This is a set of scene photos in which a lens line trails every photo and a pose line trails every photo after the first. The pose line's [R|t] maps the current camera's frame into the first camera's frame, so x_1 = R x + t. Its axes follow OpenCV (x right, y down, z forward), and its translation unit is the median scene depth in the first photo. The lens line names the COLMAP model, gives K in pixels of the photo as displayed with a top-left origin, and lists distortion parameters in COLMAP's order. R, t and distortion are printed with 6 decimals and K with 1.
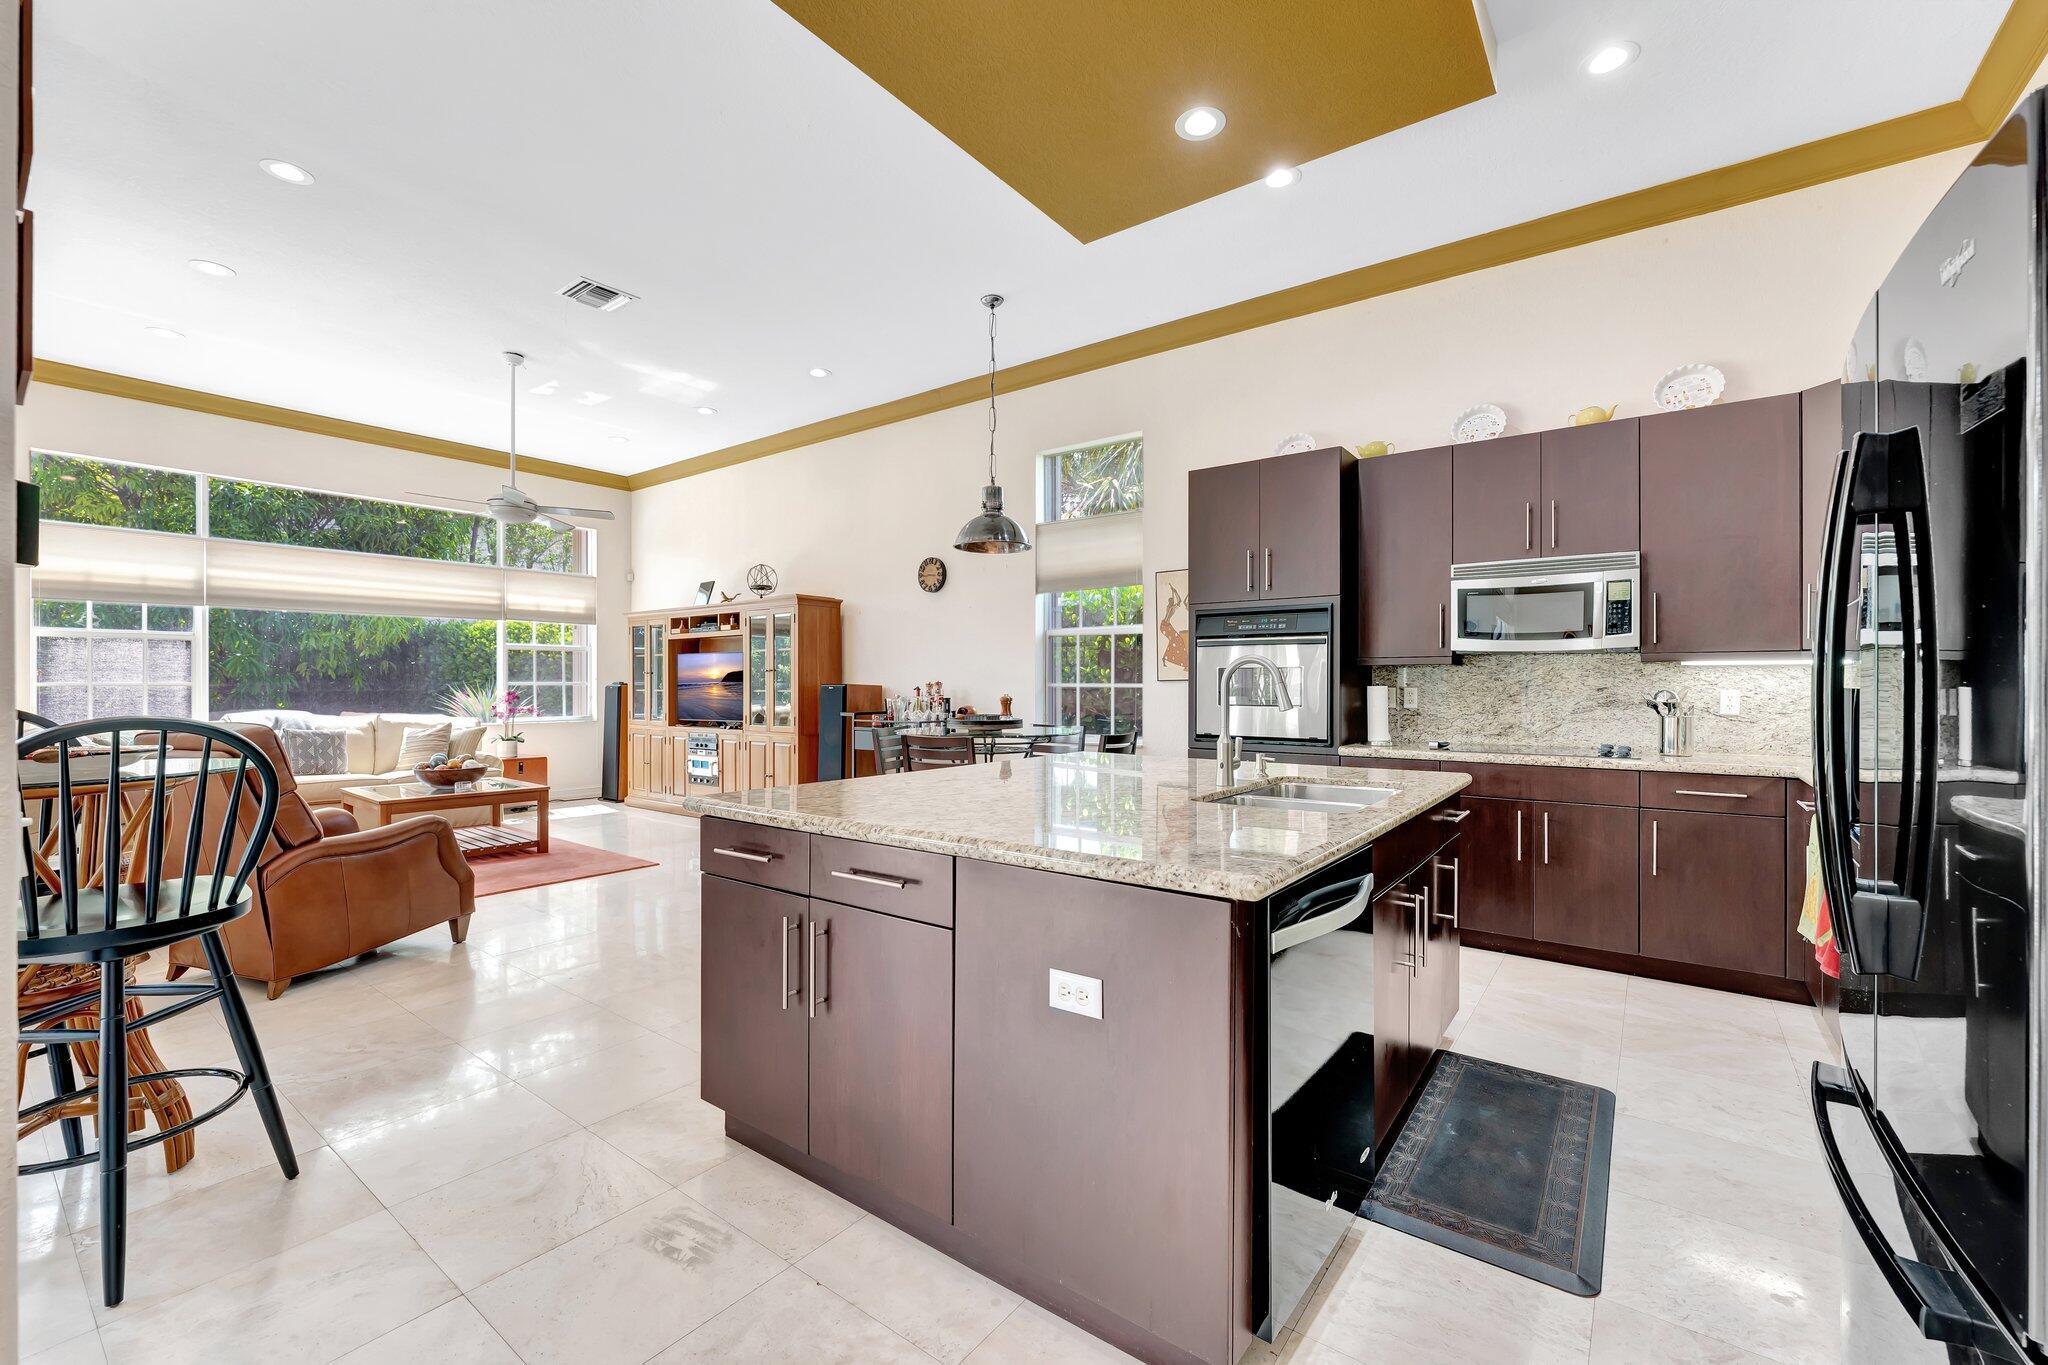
lens RADIAL K [[841.7, 0, 1010.4], [0, 841.7, 682.9], [0, 0, 1]] dist [-0.000558, -0.000033]
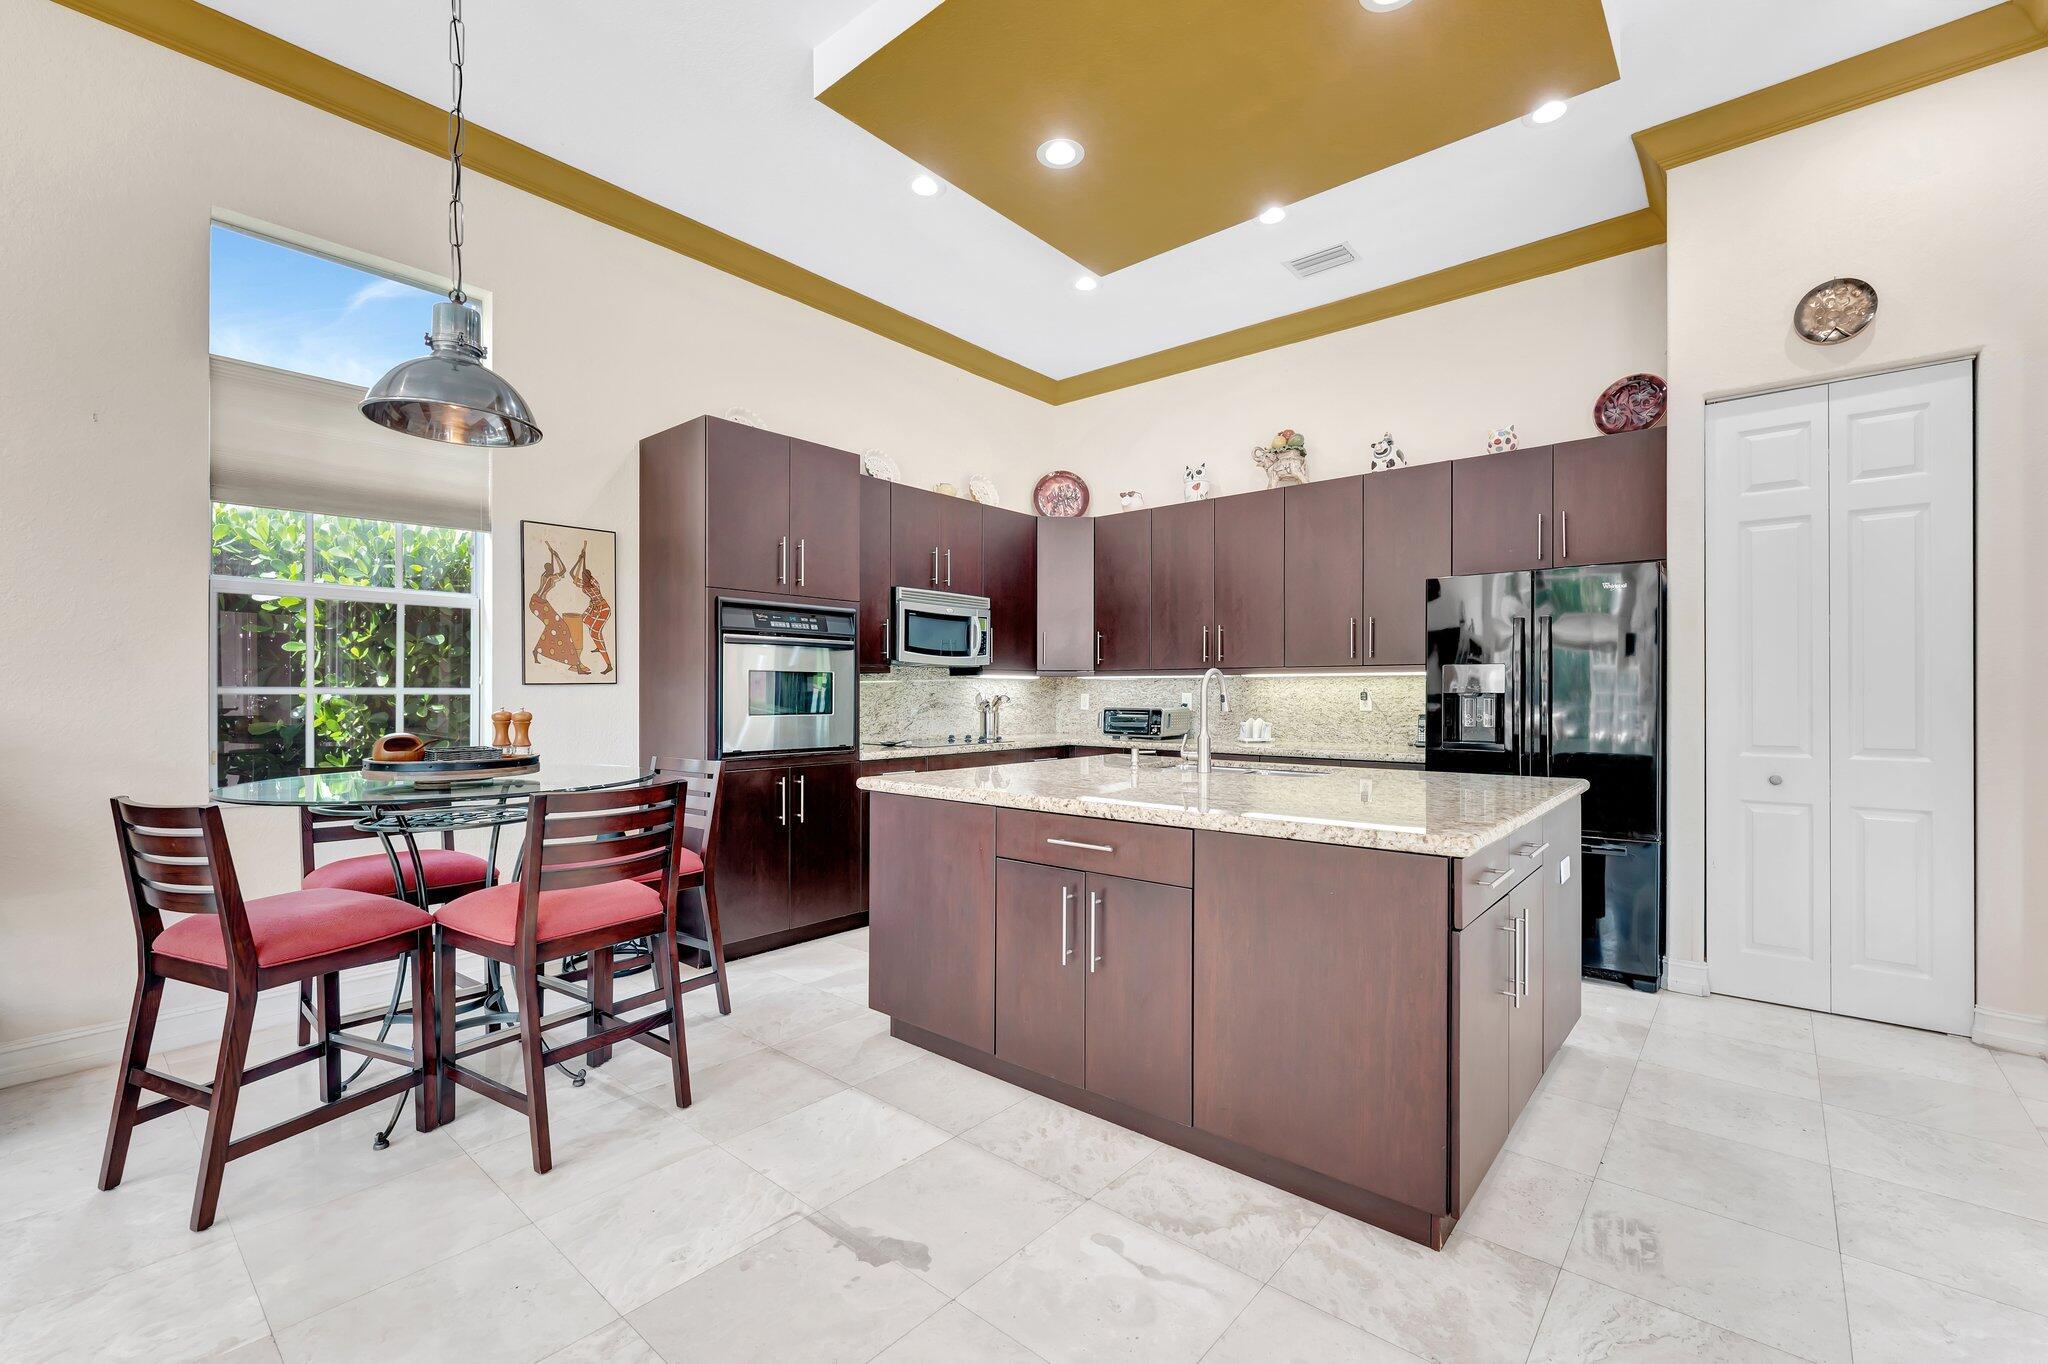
lens RADIAL K [[874.7, 0, 1047.9], [0, 874.7, 692.4], [0, 0, 1]] dist [-0.010021, -0.000227]
pose [[0.050612, -0.000009, 0.998718, -0.469163], [-0.002714, 0.999996, 0.000146, 0.002741], [-0.998715, -0.002718, 0.050611, 0.528175]]
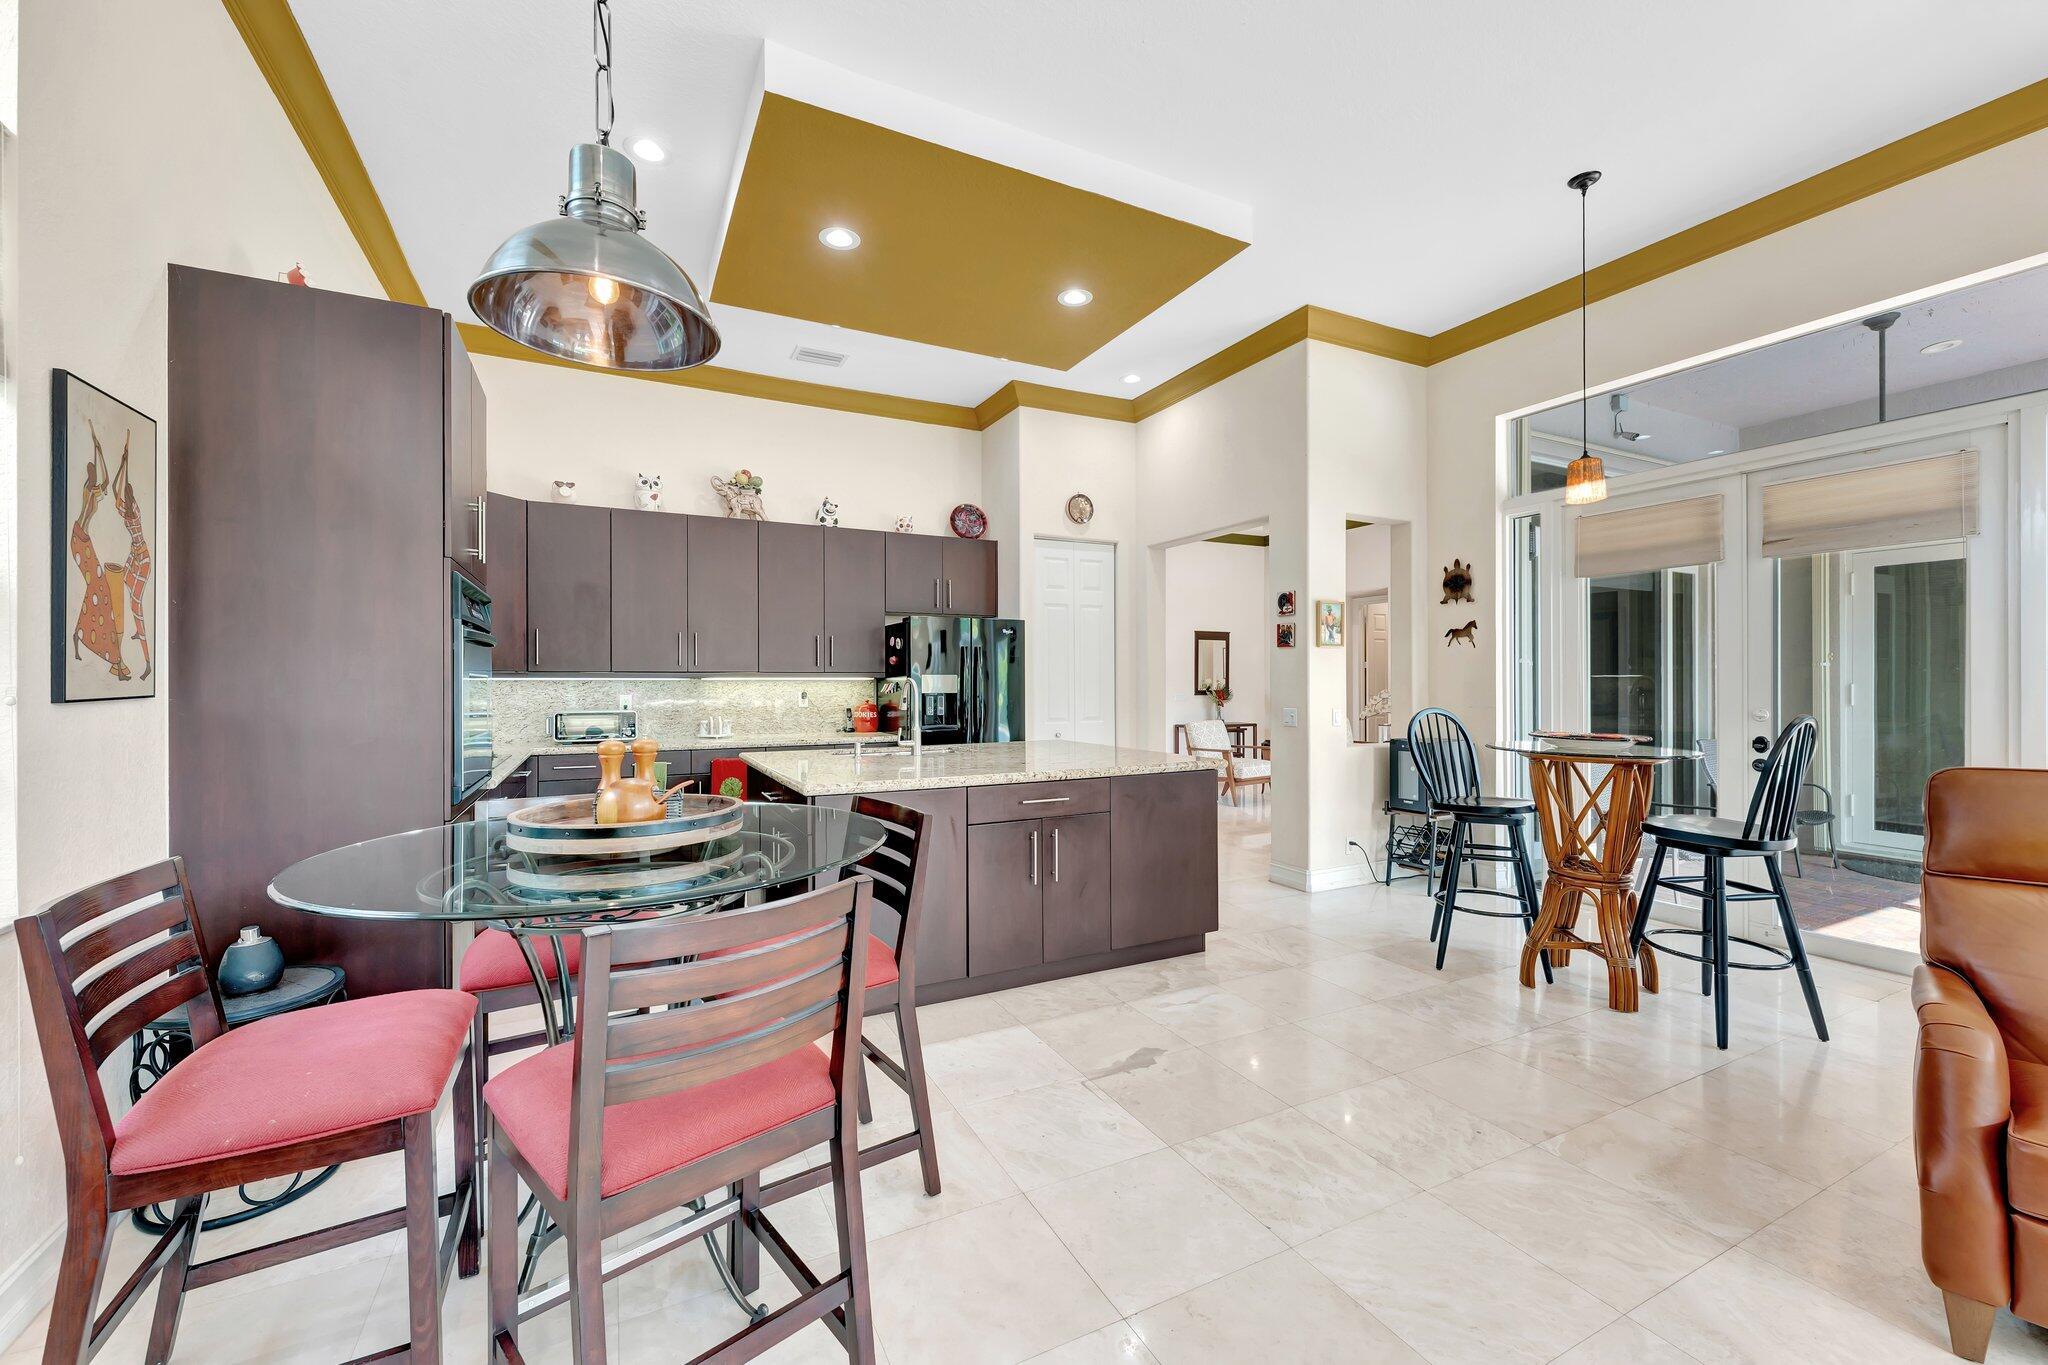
lens RADIAL K [[813.8, 0, 1024.0], [0, 813.8, 682.5], [0, 0, 1]] dist [-0.000778, 0.000062]
pose [[-0.903687, 0.001470, 0.428190, -0.285879], [0.000655, 0.999998, -0.002050, -0.008648], [-0.428192, -0.001572, -0.903686, 1.076767]]
